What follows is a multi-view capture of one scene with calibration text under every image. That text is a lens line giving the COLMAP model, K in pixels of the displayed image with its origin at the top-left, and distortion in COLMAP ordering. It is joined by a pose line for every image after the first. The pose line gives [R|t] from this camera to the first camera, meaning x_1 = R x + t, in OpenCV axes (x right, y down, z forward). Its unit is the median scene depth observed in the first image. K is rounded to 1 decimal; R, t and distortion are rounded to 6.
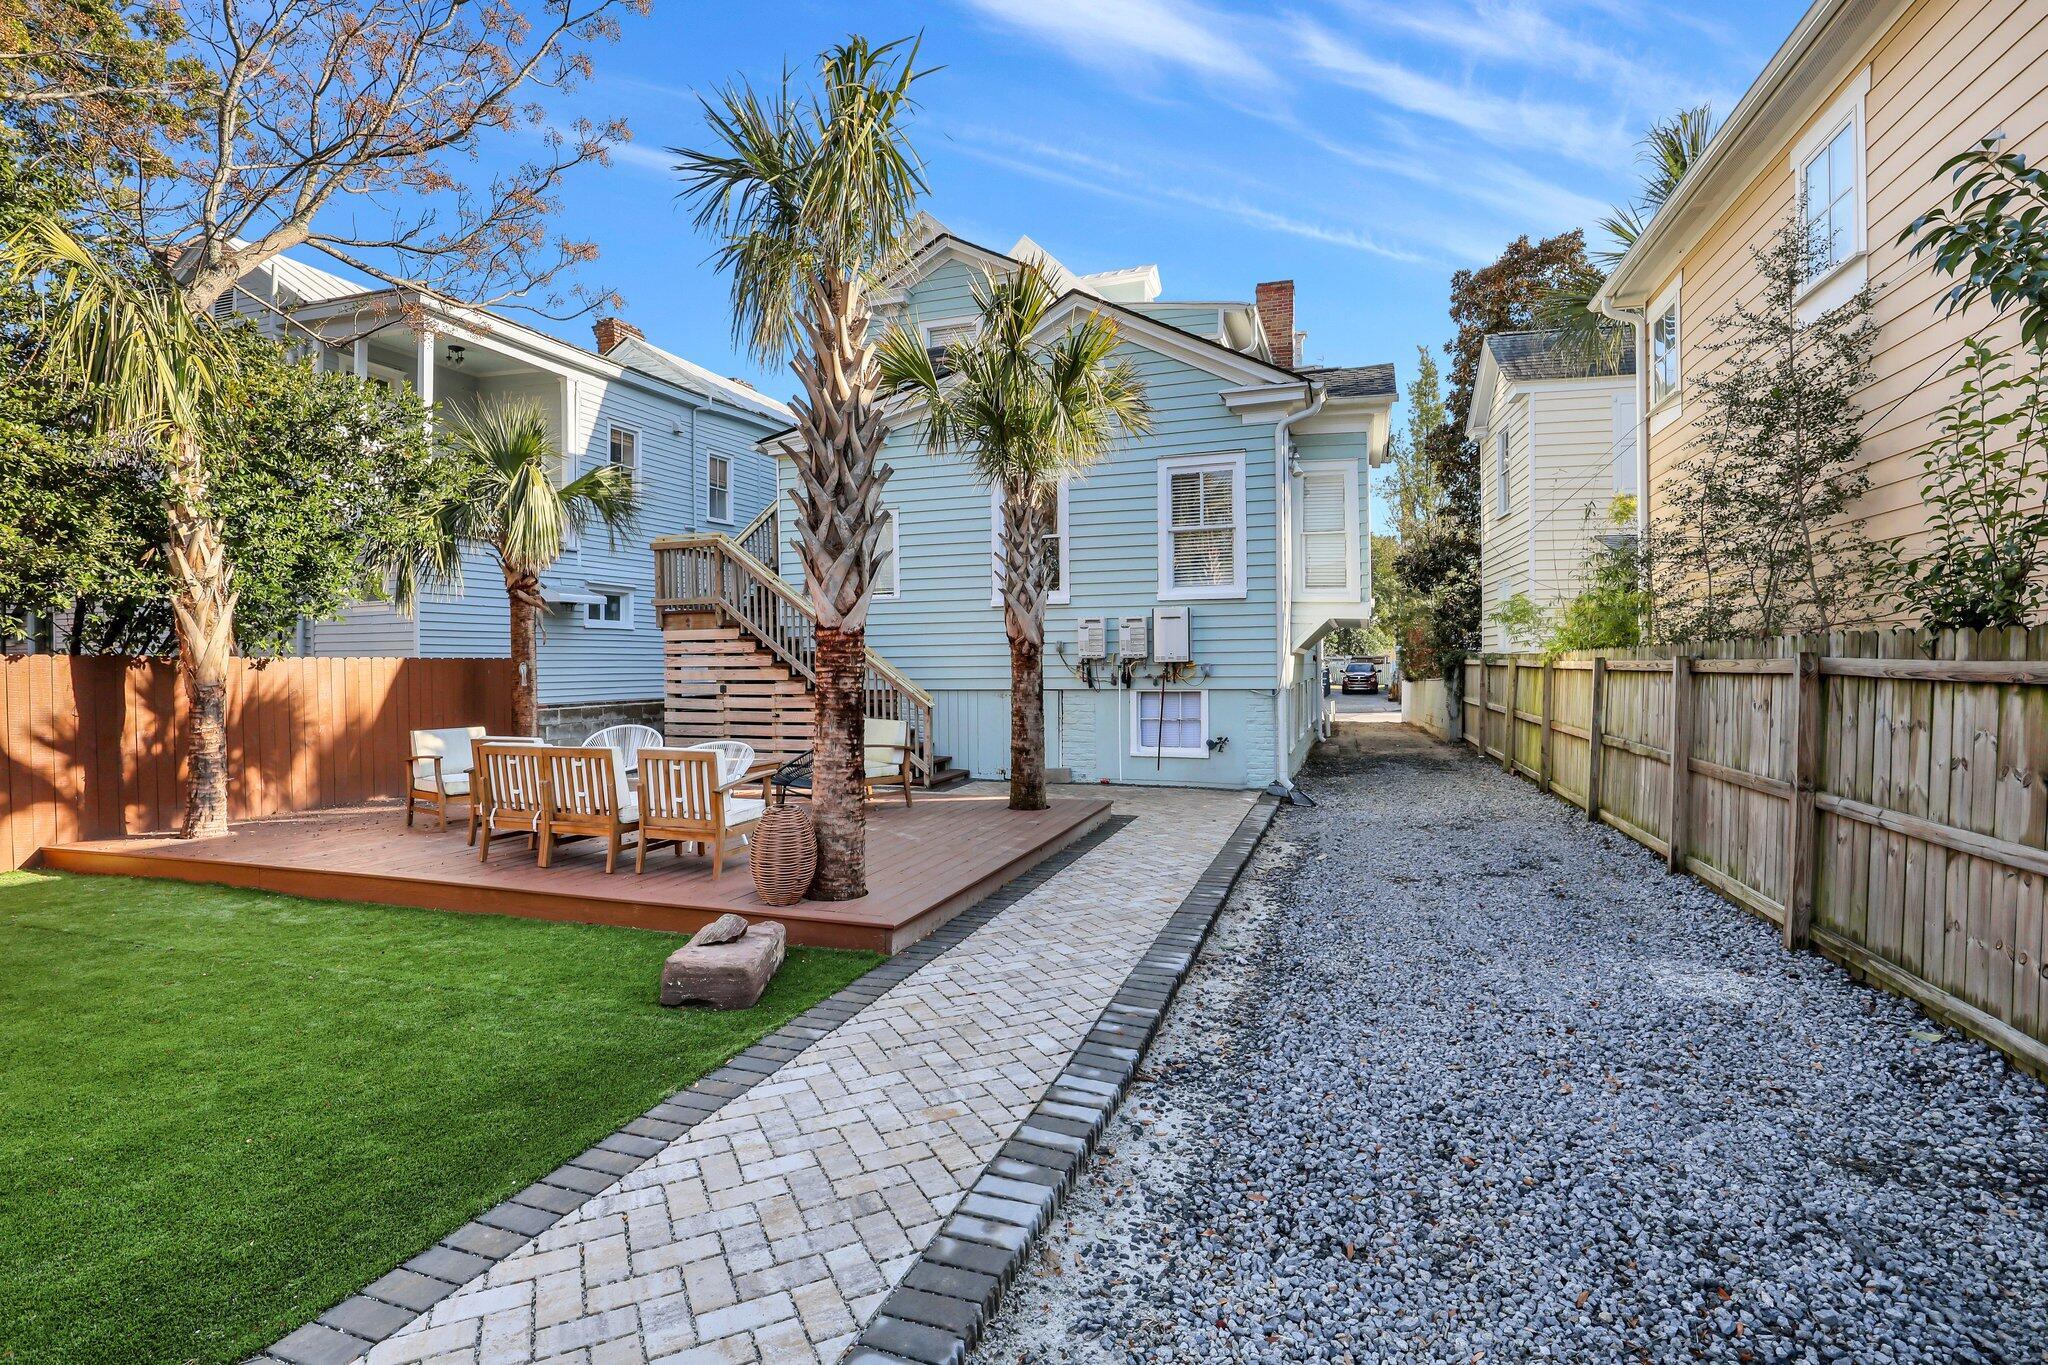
lens RADIAL K [[969.7, 0, 983.4], [0, 969.7, 681.1], [0, 0, 1]] dist [-0.023072, 0.000242]
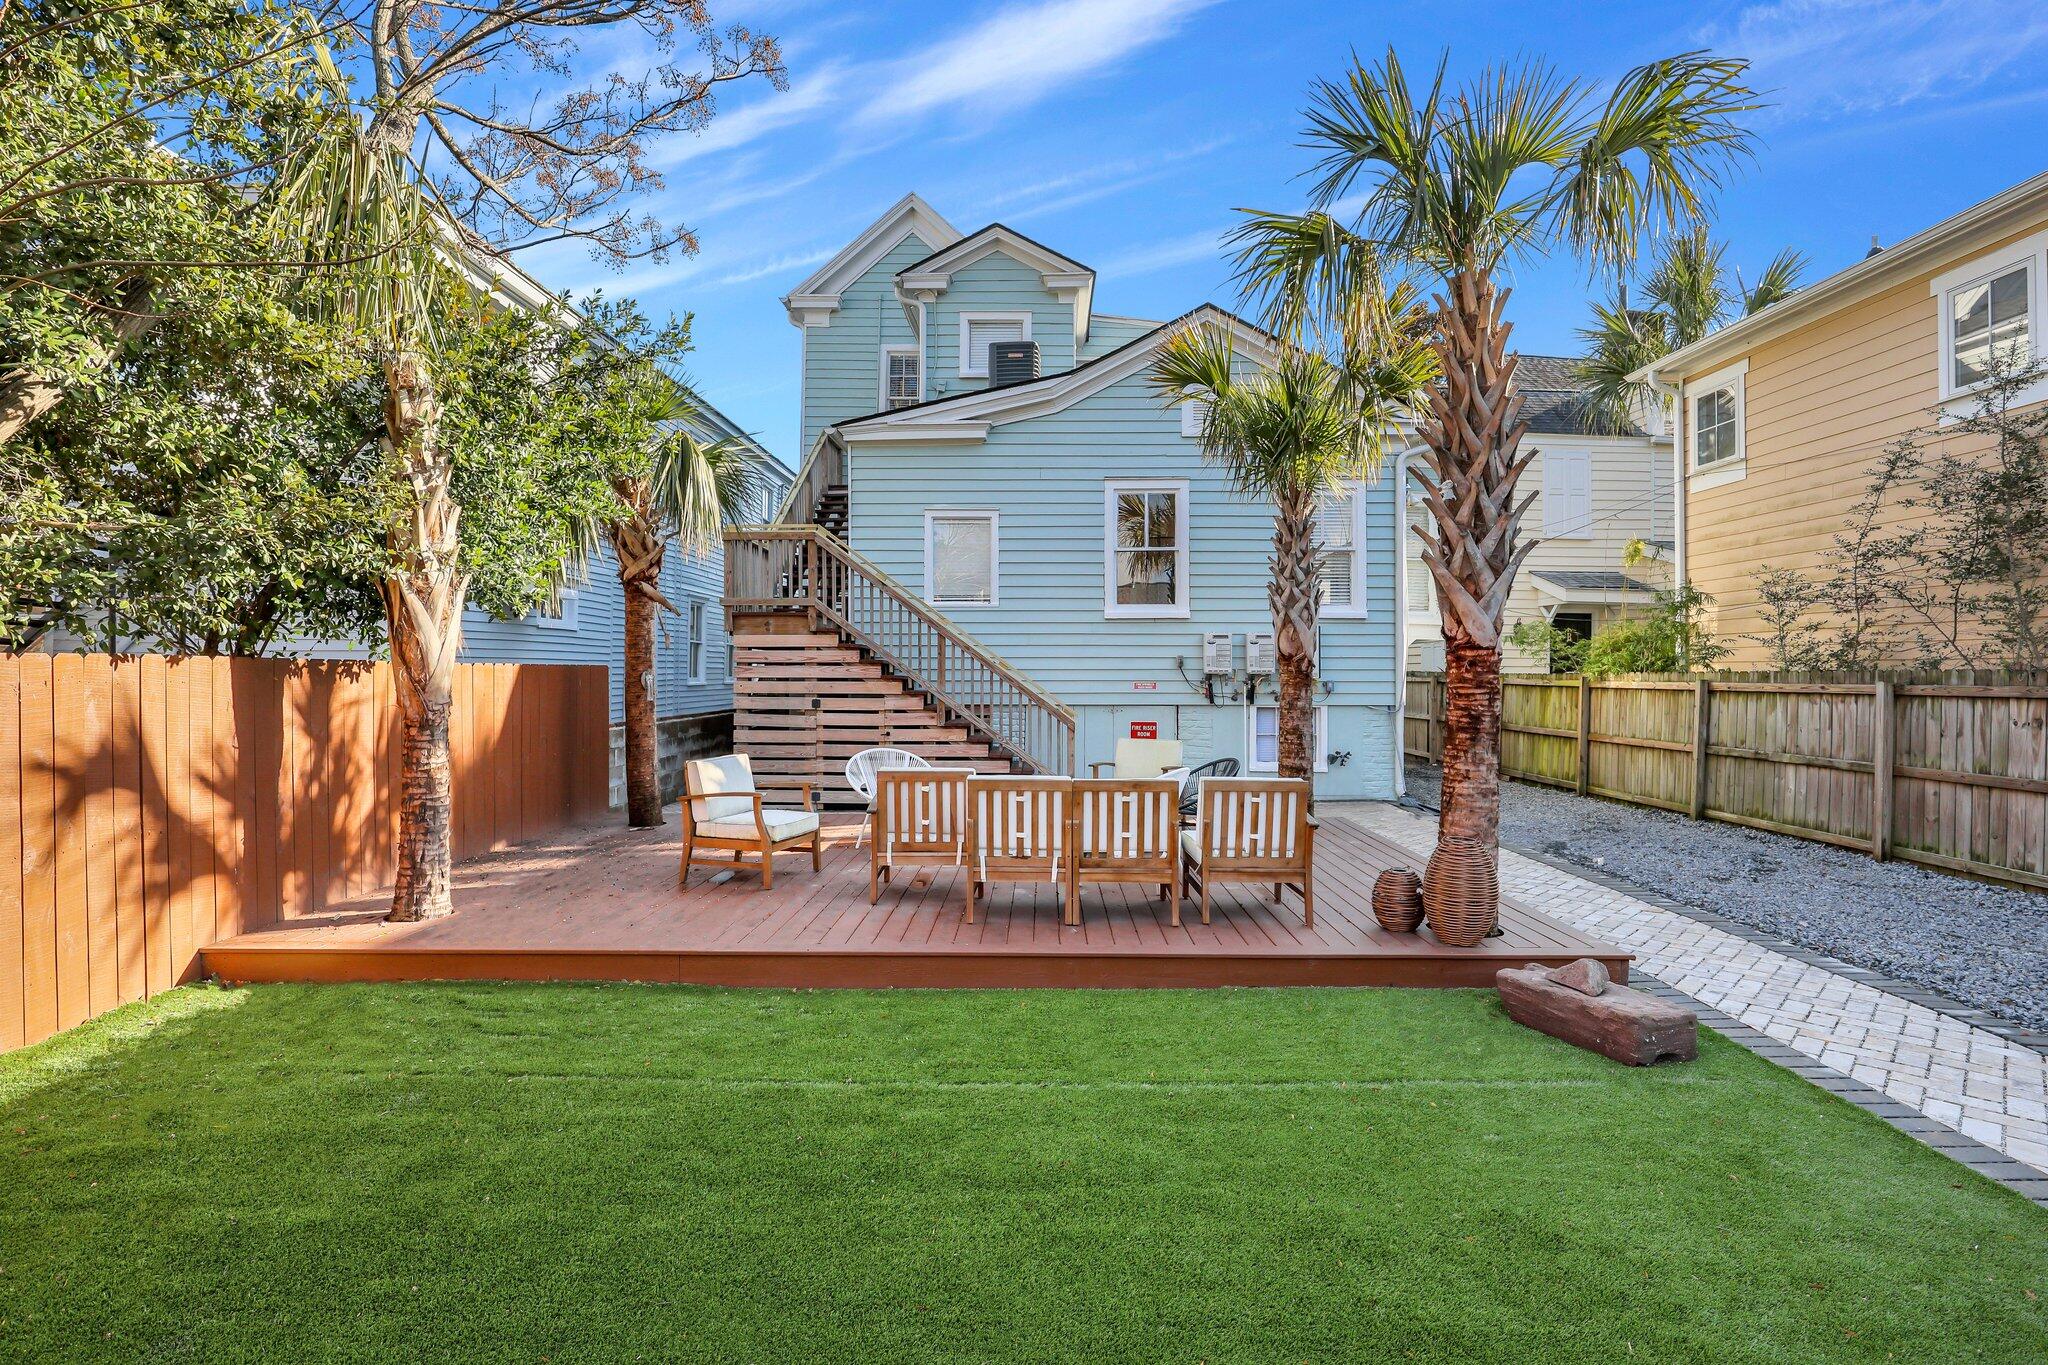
lens RADIAL K [[984.0, 0, 998.9], [0, 984.0, 676.7], [0, 0, 1]] dist [-0.026941, 0.001456]
pose [[0.947900, 0.010707, 0.318388, -0.567712], [-0.006252, 0.999868, -0.015010, -0.005525], [-0.318507, 0.012238, 0.947842, 0.154203]]
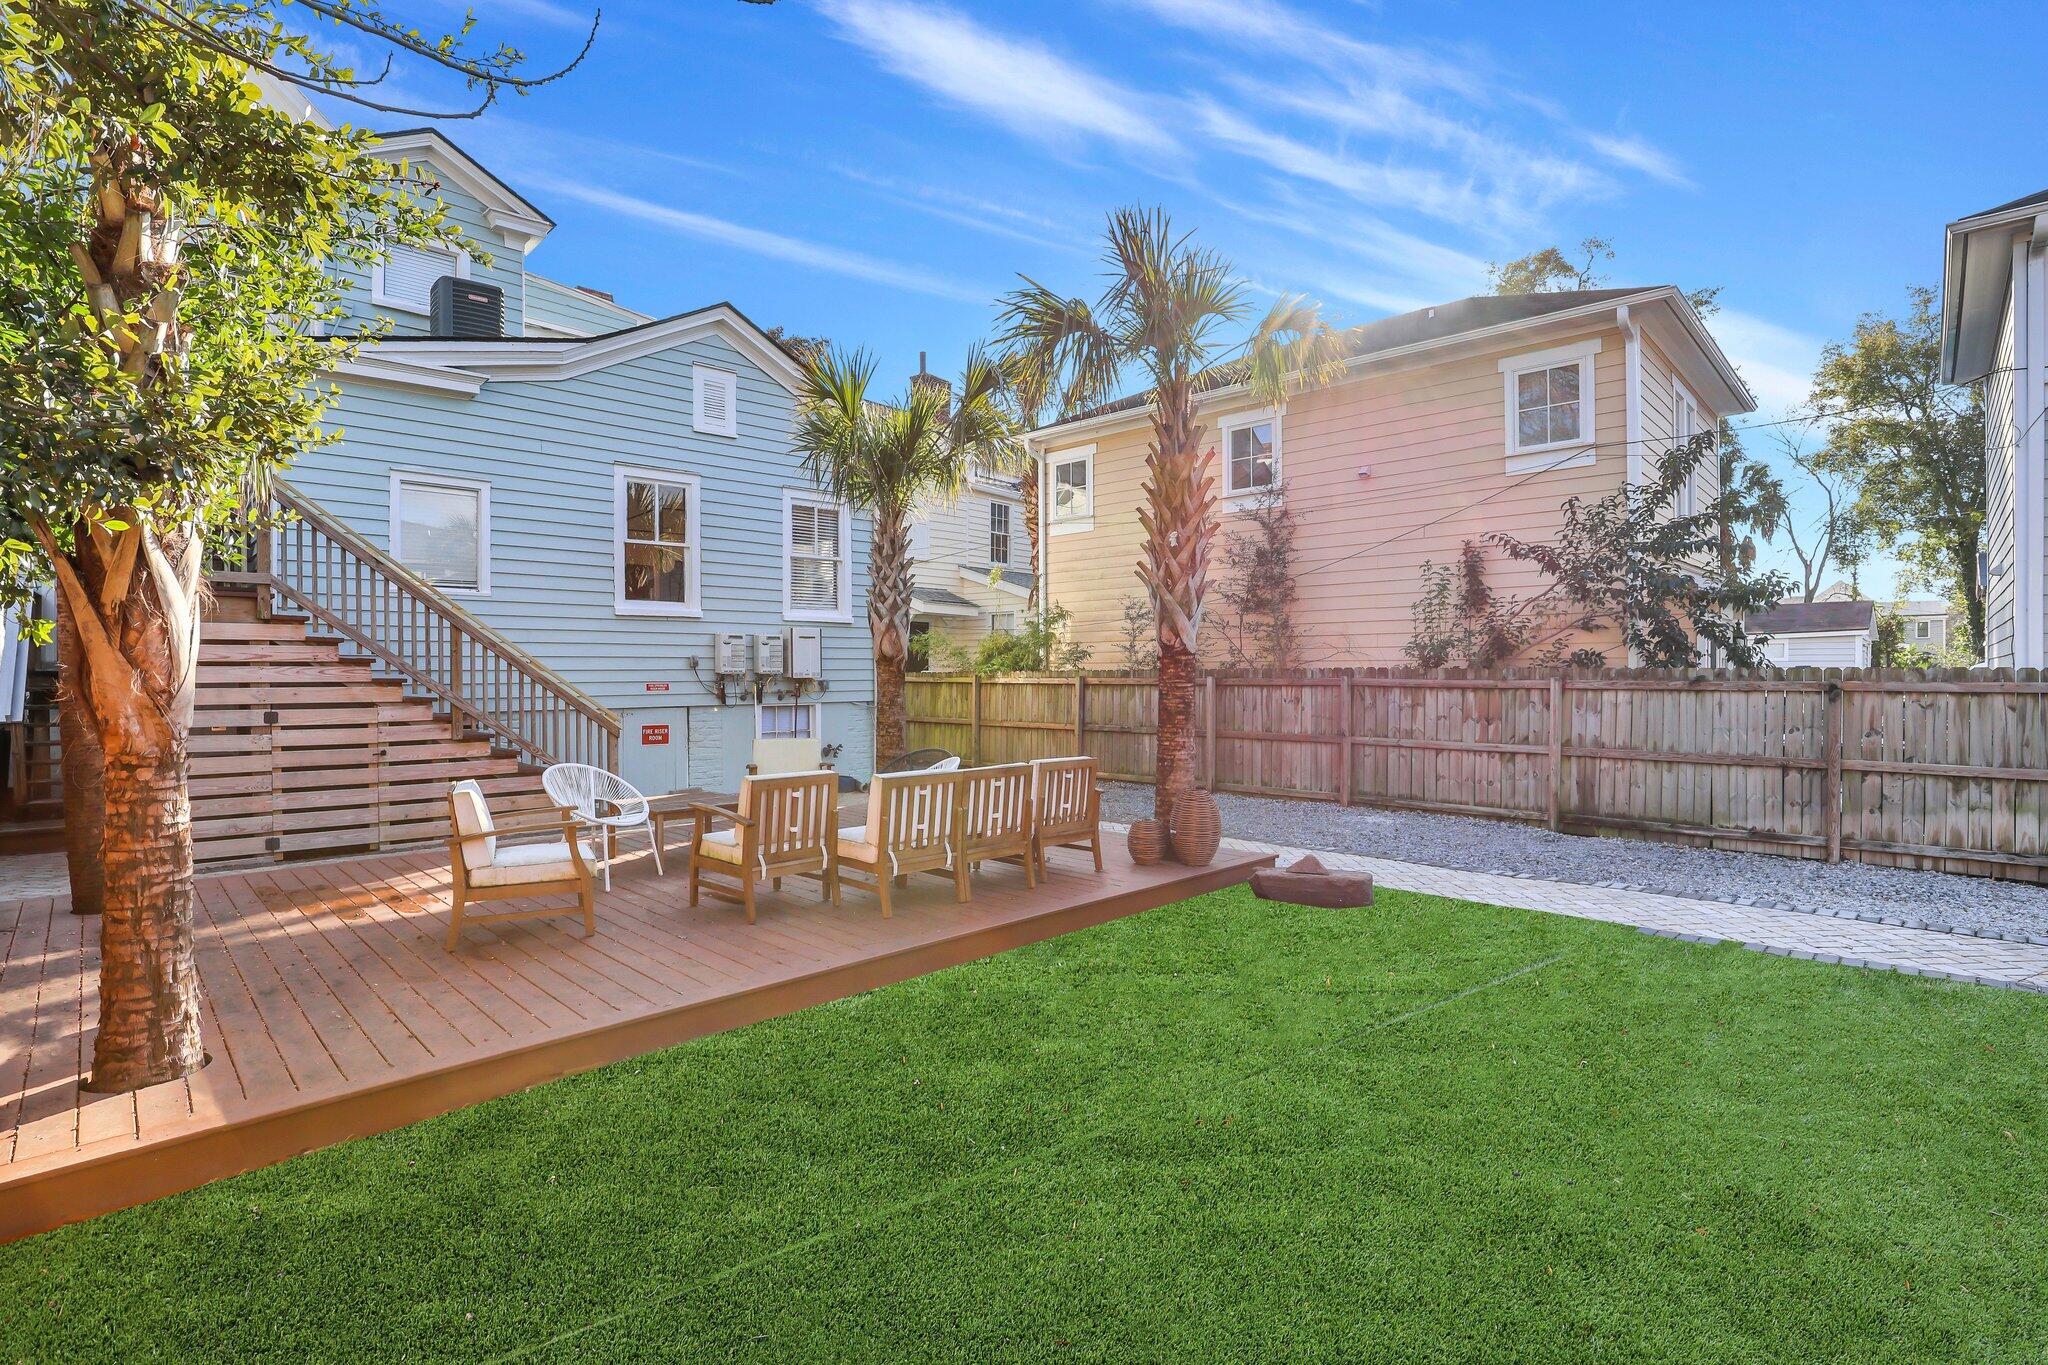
lens RADIAL K [[998.8, 0, 1024.0], [0, 998.8, 682.5], [0, 0, 1]] dist [-0.027005, 0.000242]
pose [[0.423764, -0.001012, 0.905772, -0.929113], [0.013980, 0.999888, -0.005423, -0.006742], [-0.905665, 0.014961, 0.423731, 0.392097]]
